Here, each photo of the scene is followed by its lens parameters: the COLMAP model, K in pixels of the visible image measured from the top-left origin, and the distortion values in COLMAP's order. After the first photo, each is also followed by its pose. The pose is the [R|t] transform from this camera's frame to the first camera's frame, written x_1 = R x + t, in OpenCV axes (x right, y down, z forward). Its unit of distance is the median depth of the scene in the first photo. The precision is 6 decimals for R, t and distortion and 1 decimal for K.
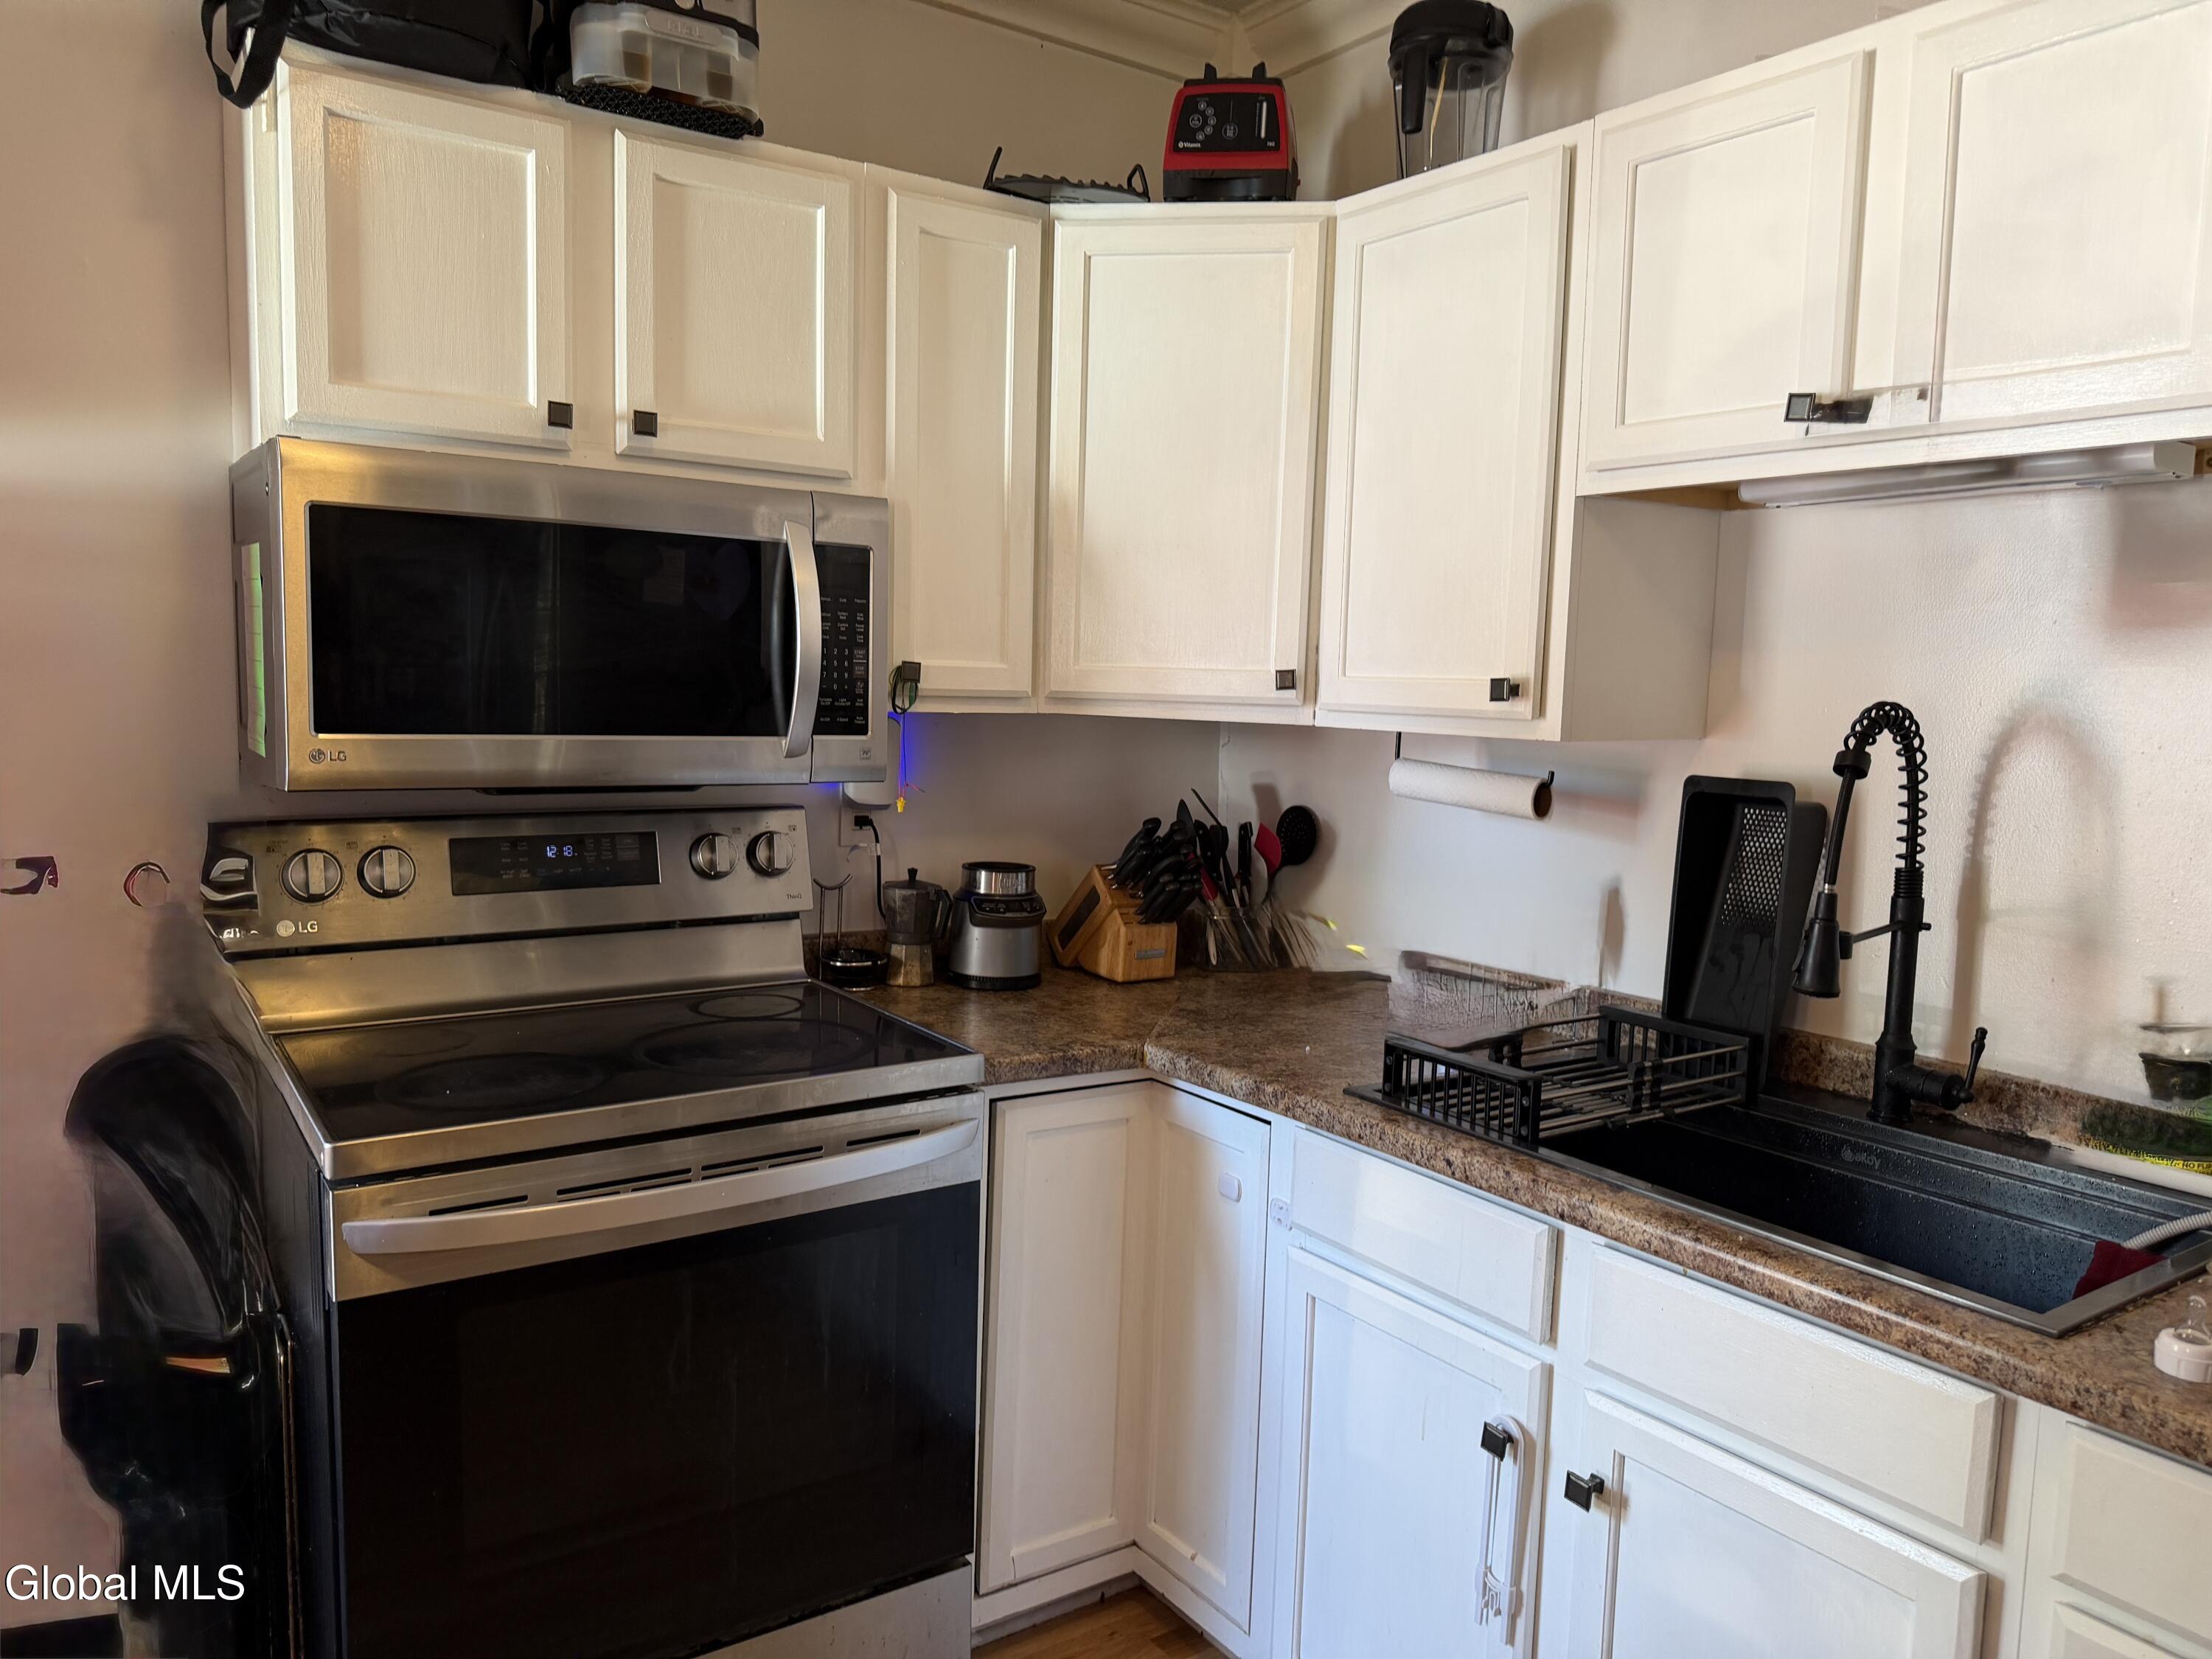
lens RADIAL K [[1548.6, 0, 1106.0], [0, 1548.6, 829.5], [0, 0, 1]] dist [0.002620, -0.079921]
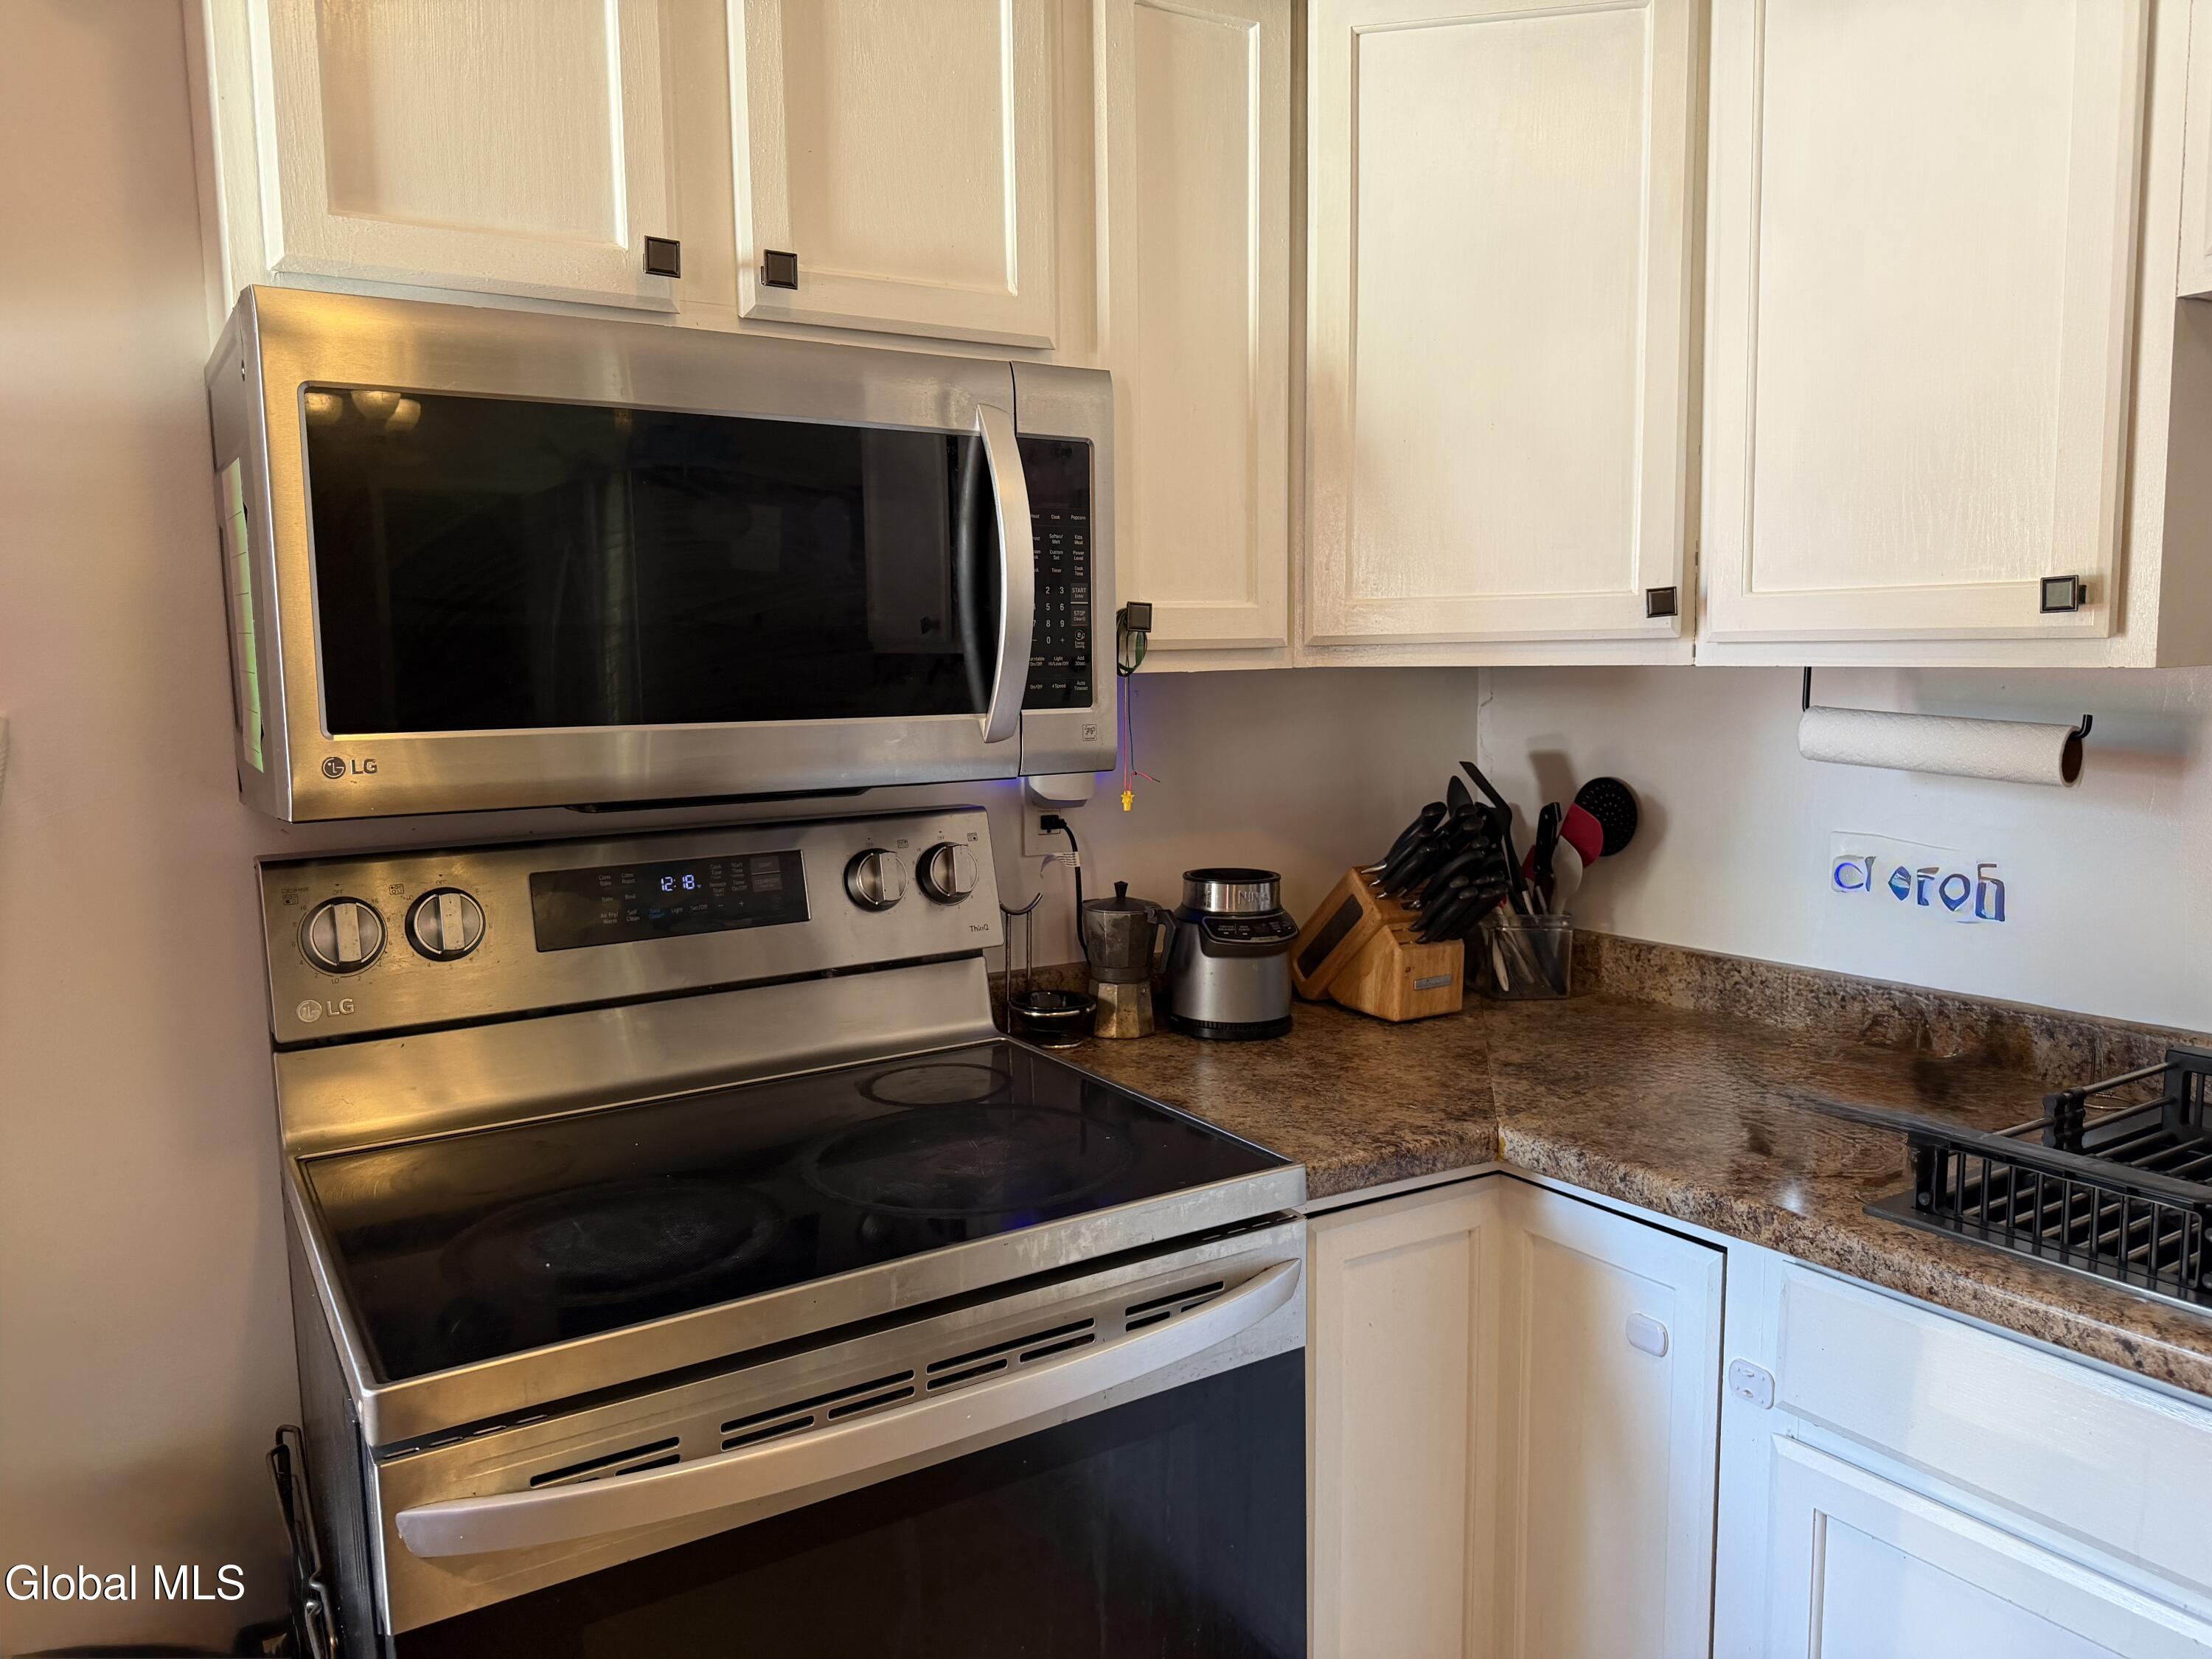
lens RADIAL K [[1507.7, 0, 1009.6], [0, 1507.7, 812.5], [0, 0, 1]] dist [0.034088, -0.087553]
pose [[0.996036, -0.039214, -0.079842, -0.132106], [0.039541, 0.999215, 0.002520, -0.014421], [0.079680, -0.005667, 0.996804, 0.288444]]
